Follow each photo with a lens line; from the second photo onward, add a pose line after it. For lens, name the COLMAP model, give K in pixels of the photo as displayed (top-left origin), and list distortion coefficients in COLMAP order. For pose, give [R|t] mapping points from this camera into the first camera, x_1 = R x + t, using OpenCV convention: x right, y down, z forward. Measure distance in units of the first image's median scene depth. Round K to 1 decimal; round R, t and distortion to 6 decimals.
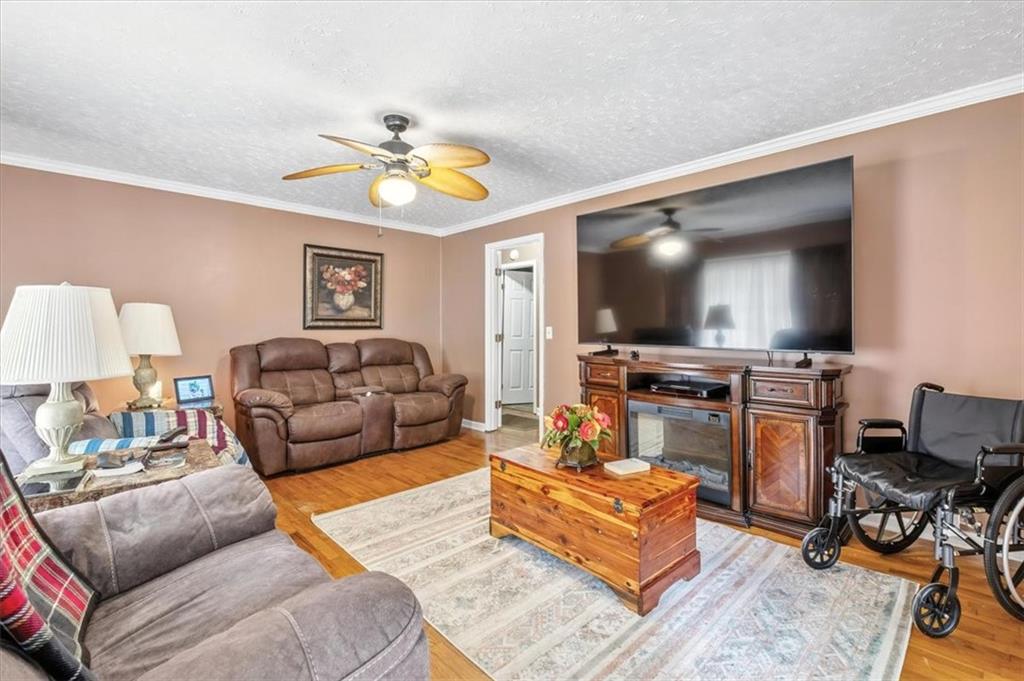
lens RADIAL K [[451.3, 0, 511.6], [0, 451.3, 324.1], [0, 0, 1]] dist [0.000262, -0.000009]
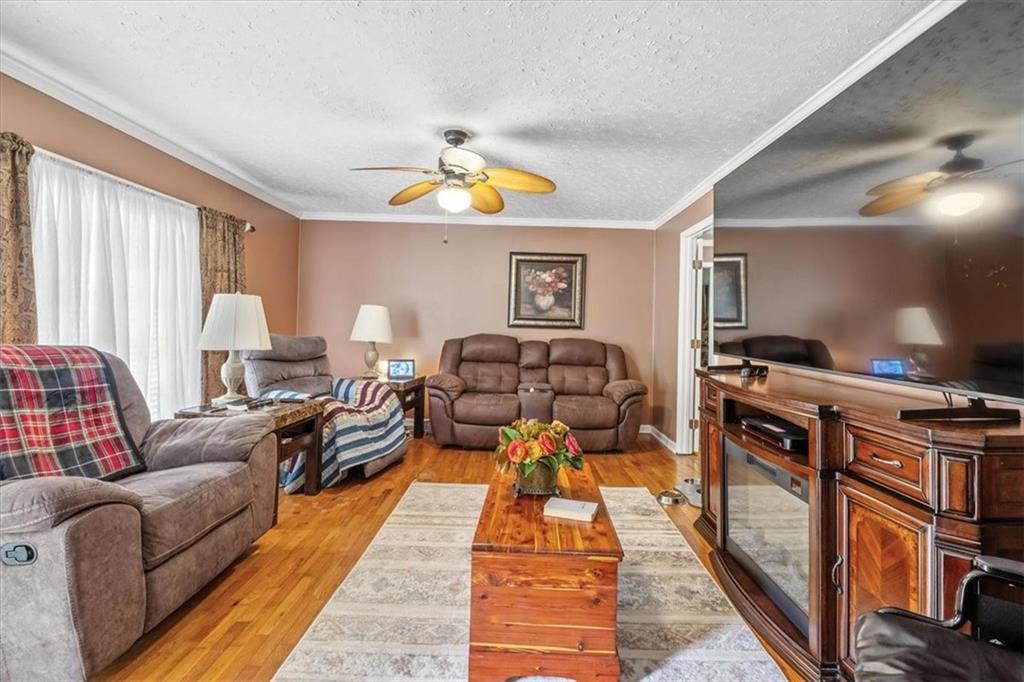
lens RADIAL K [[463.6, 0, 513.9], [0, 463.6, 319.7], [0, 0, 1]] dist [-0.001154, -0.000167]
pose [[0.724678, 0.012914, -0.688967, 0.347127], [-0.023131, 0.999717, -0.005591, -0.001393], [0.688699, 0.019989, 0.724771, 0.166013]]
